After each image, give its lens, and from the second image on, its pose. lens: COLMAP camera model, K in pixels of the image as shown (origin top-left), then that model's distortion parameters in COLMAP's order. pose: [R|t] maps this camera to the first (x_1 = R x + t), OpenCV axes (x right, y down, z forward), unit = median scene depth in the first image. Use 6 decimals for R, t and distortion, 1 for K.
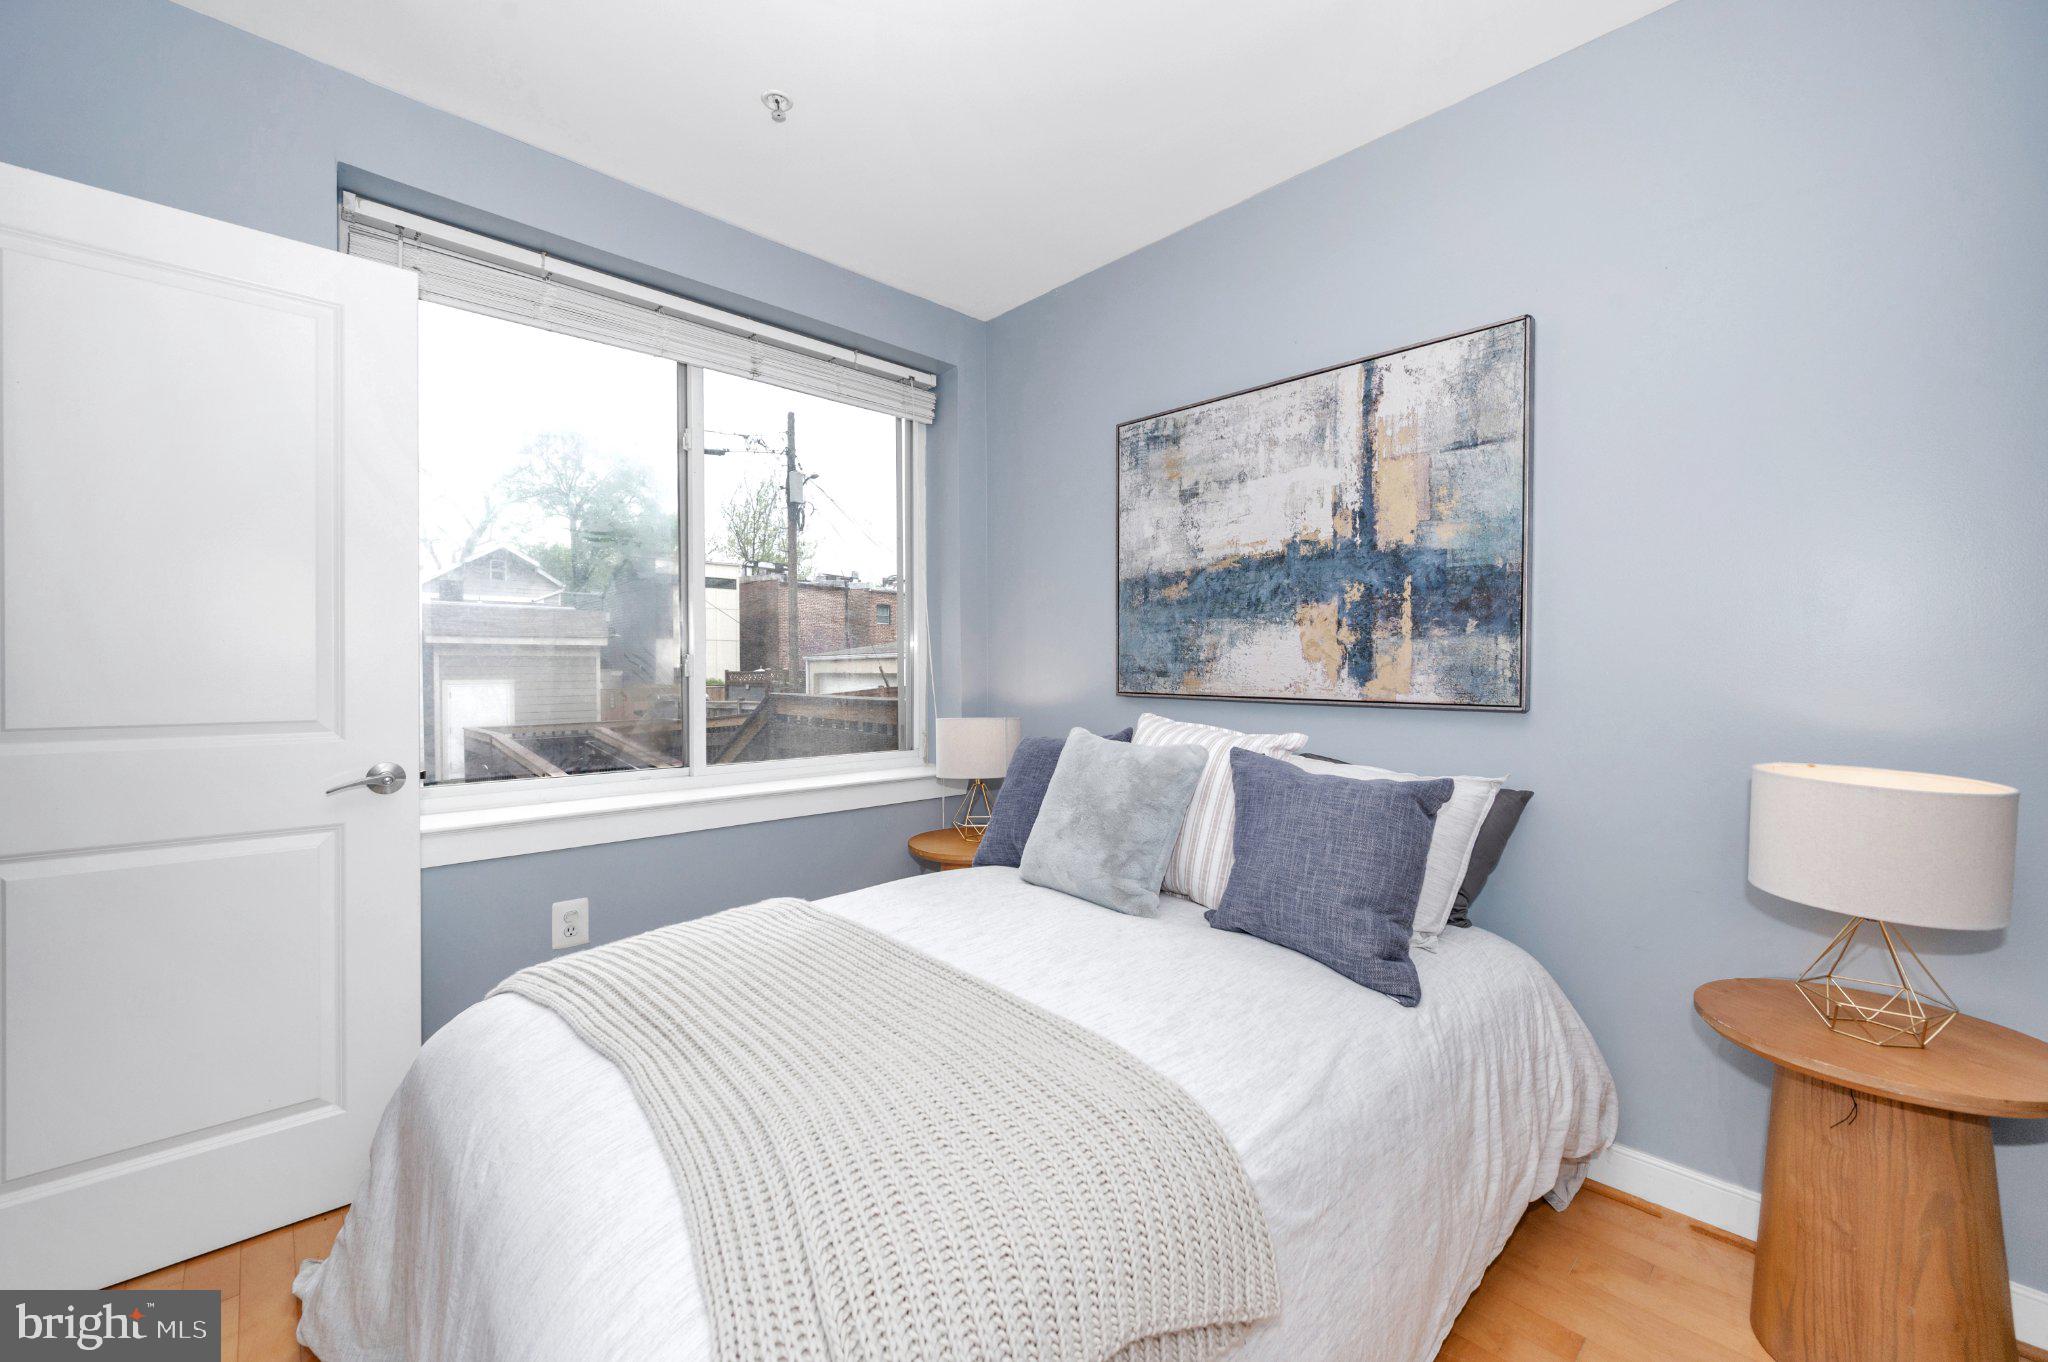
lens RADIAL K [[817.3, 0, 1020.3], [0, 817.3, 682.4], [0, 0, 1]] dist [0.004004, -0.000993]
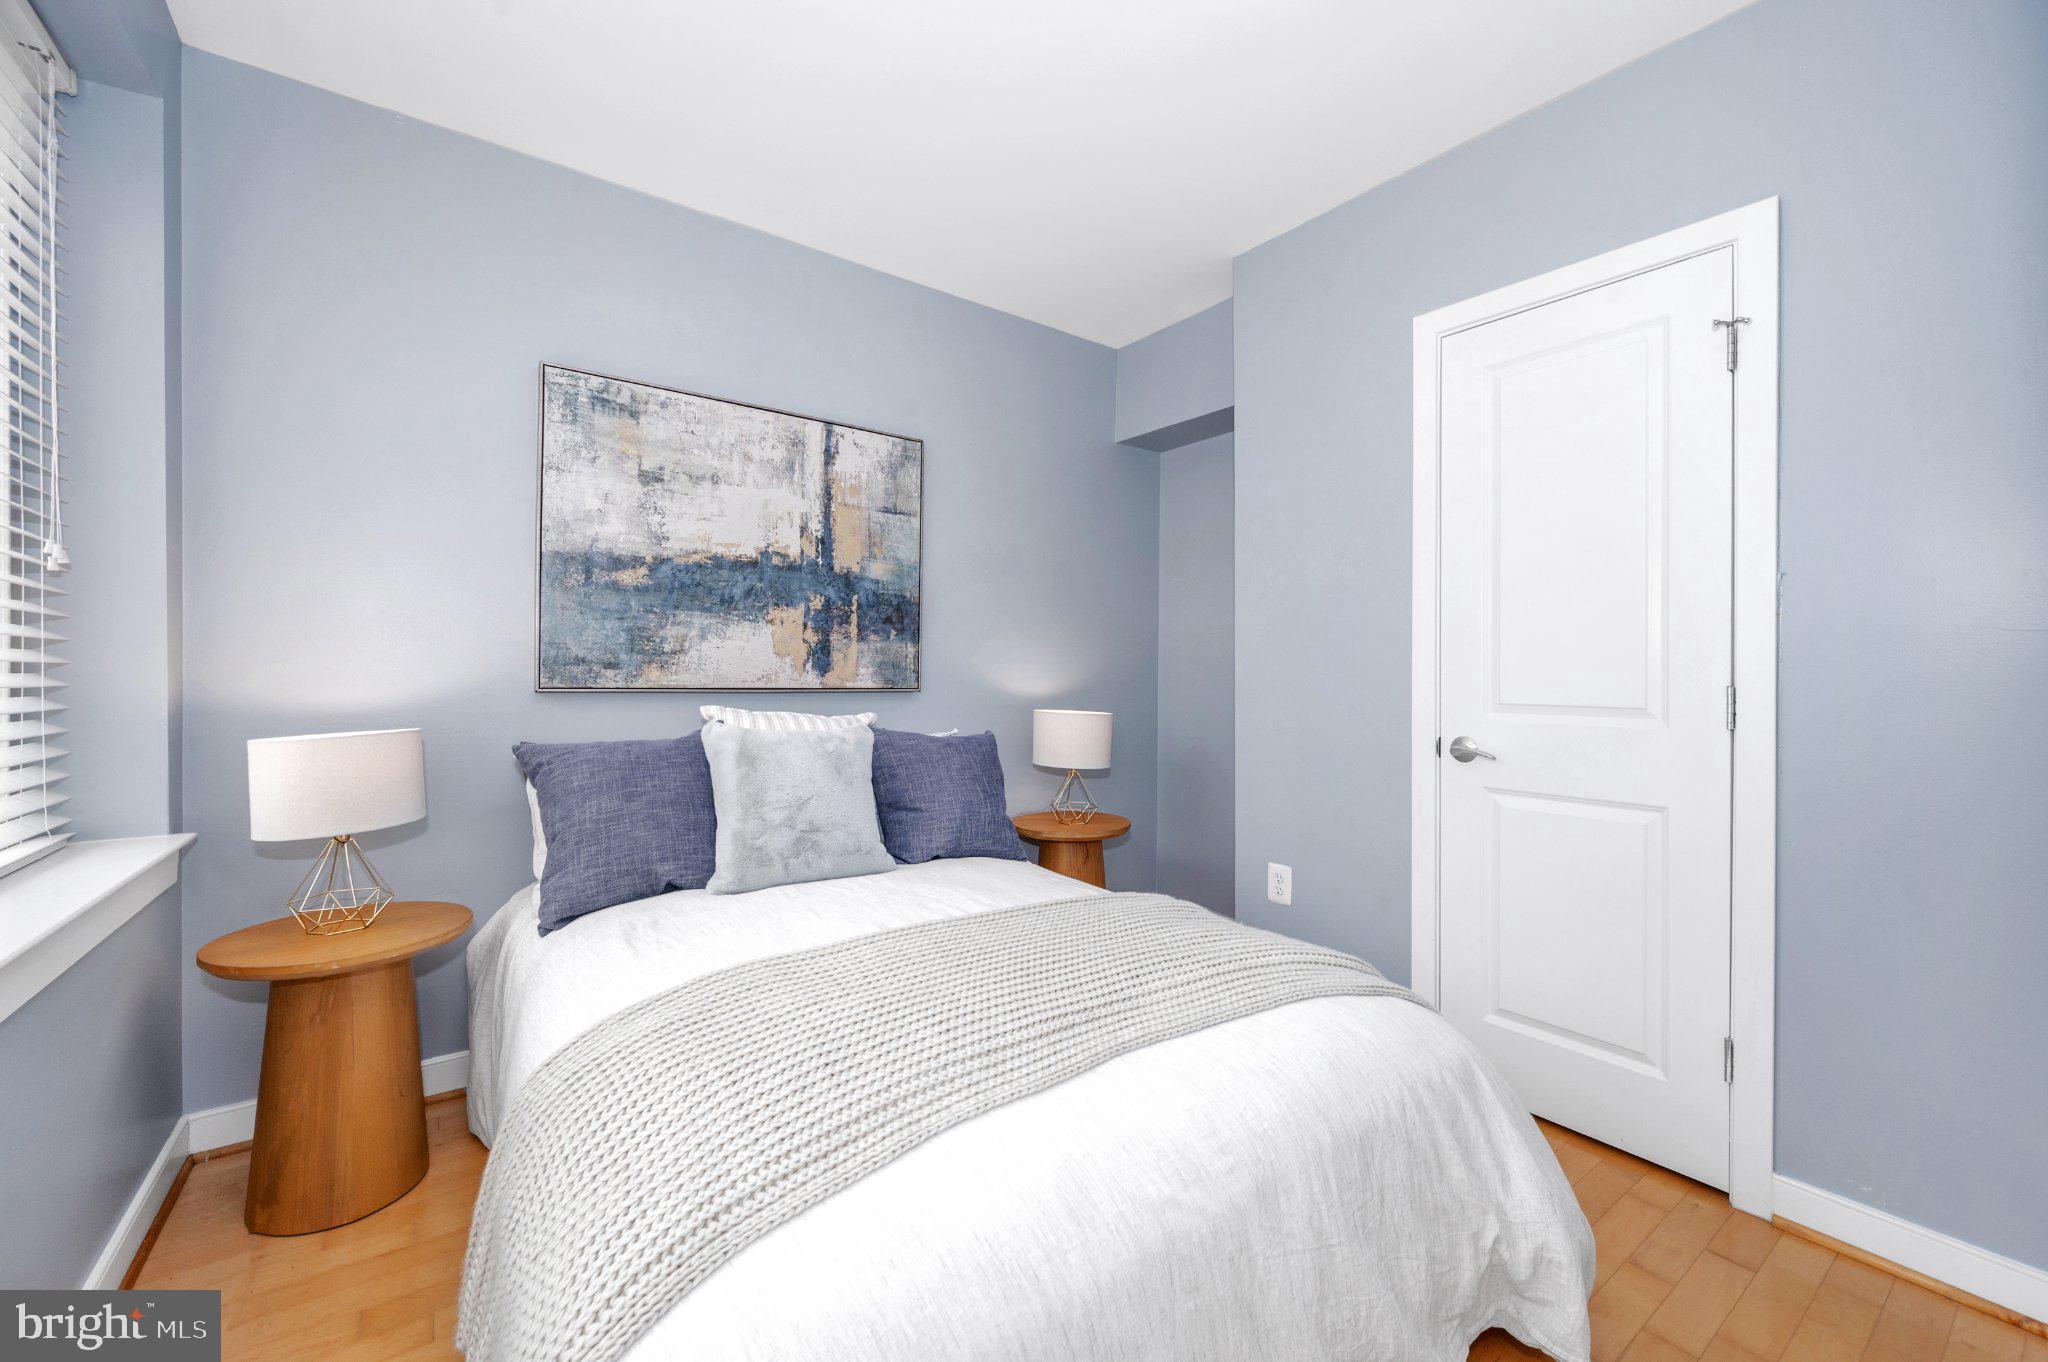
lens RADIAL K [[817.3, 0, 1018.2], [0, 817.3, 677.9], [0, 0, 1]] dist [0.004004, -0.000993]
pose [[0.126564, -0.004116, 0.991950, -0.772731], [0.011116, 0.999934, 0.002731, 0.006225], [-0.991896, 0.010681, 0.126601, 0.518740]]
